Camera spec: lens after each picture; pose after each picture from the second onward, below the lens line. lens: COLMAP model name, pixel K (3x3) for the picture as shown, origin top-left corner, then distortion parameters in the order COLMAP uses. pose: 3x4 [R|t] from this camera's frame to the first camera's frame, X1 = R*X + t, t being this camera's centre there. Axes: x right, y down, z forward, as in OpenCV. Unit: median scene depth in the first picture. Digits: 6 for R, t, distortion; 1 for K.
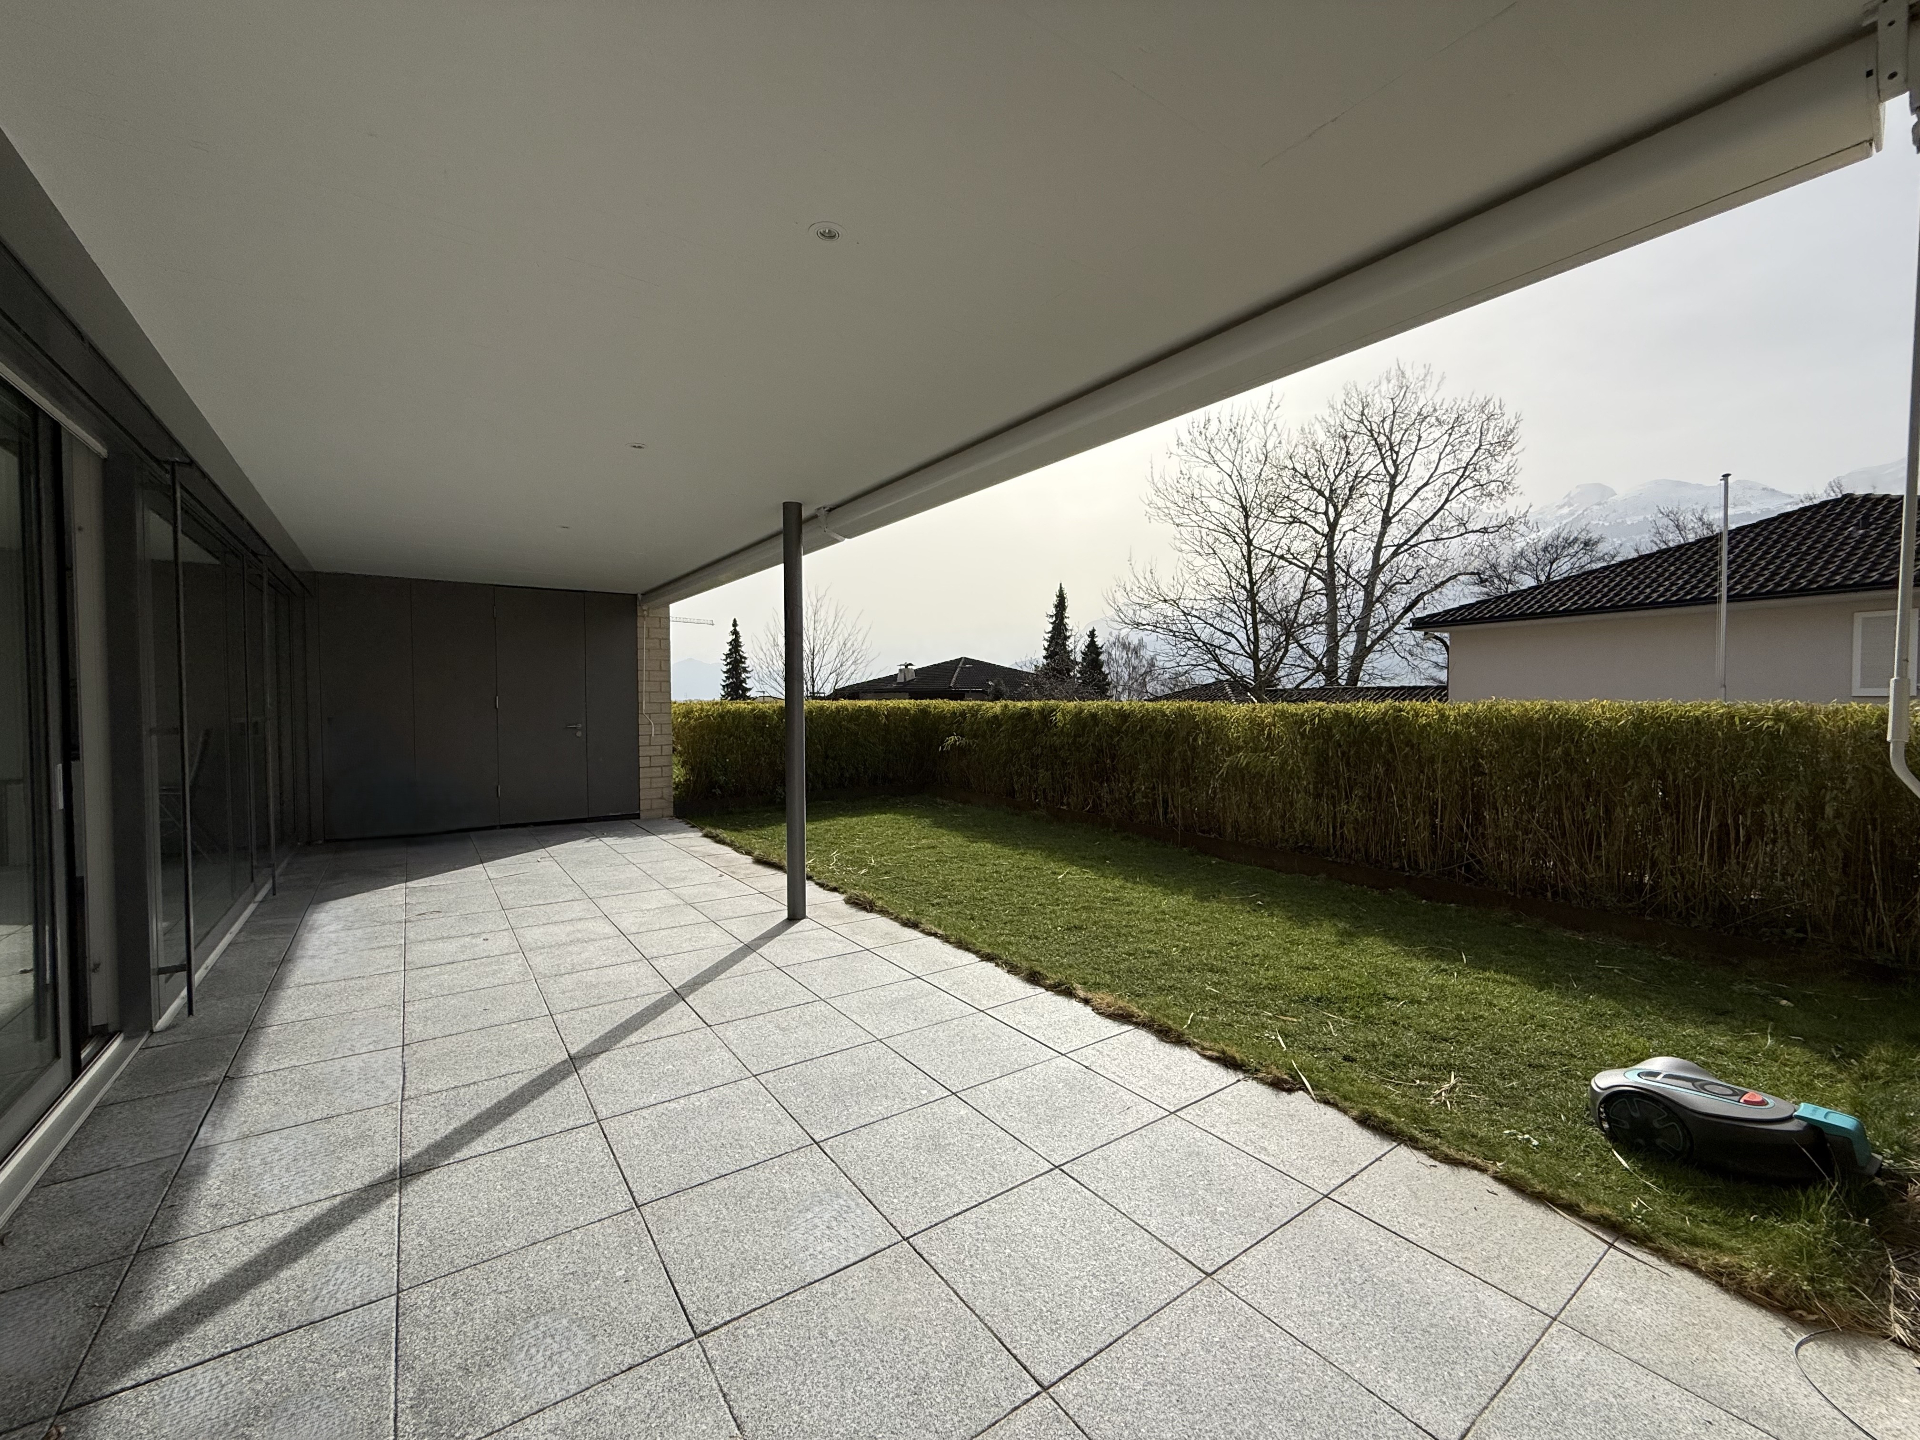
lens RADIAL K [[766.7, 0, 957.6], [0, 766.7, 723.6], [0, 0, 1]] dist [0.002854, 0.000483]
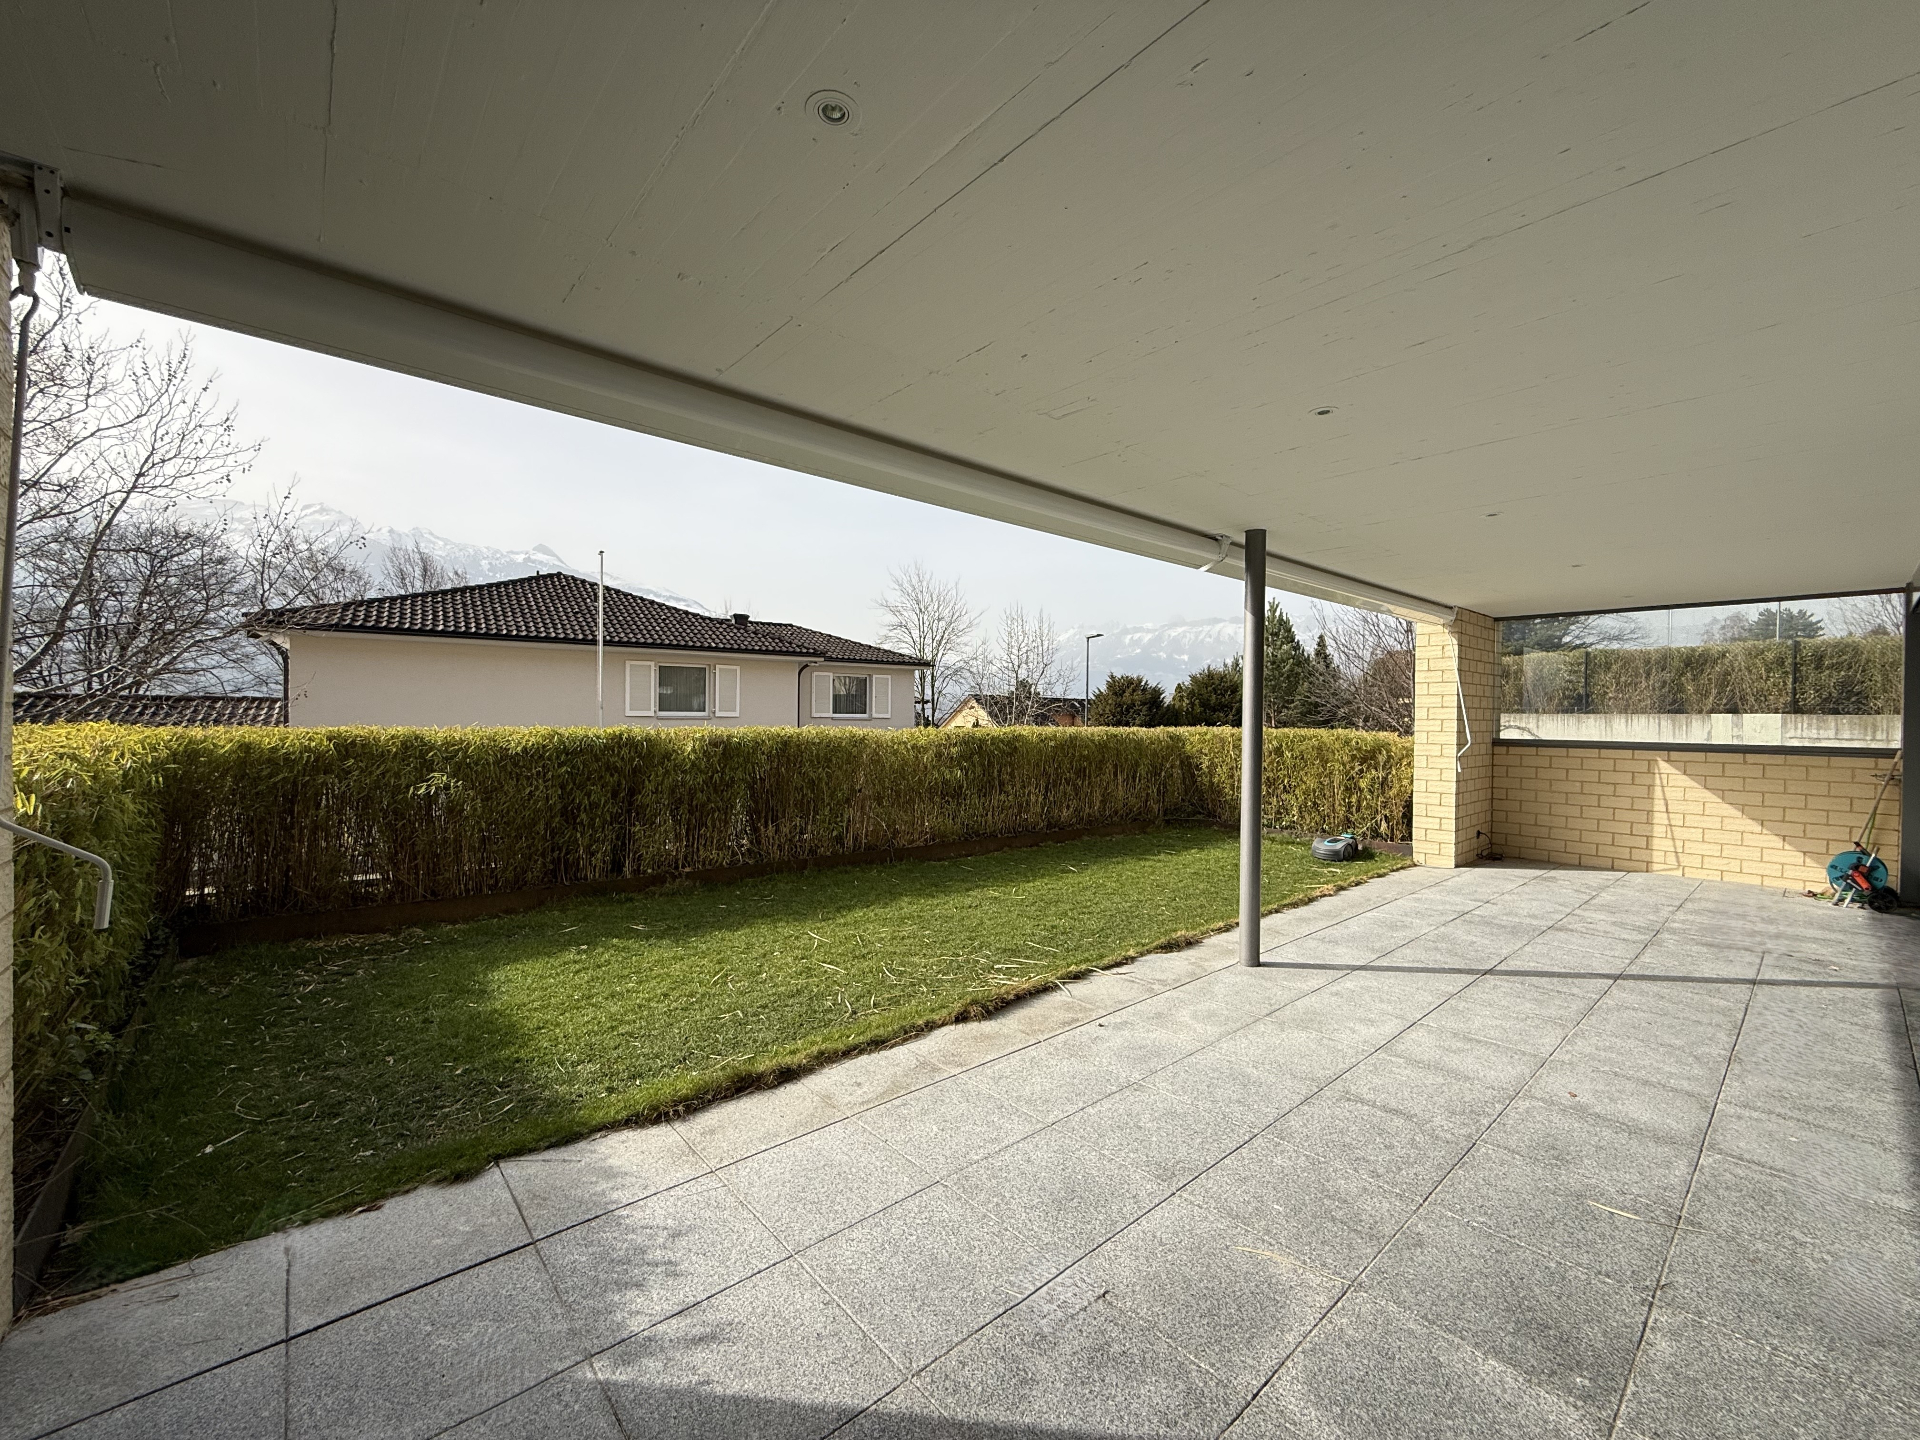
lens RADIAL K [[766.7, 0, 958.6], [0, 766.7, 716.1], [0, 0, 1]] dist [0.002854, 0.000483]
pose [[-0.096710, -0.000488, 0.995312, -1.249481], [0.022243, 0.999749, 0.002651, -0.073054], [-0.995064, 0.022396, -0.096675, 1.609798]]
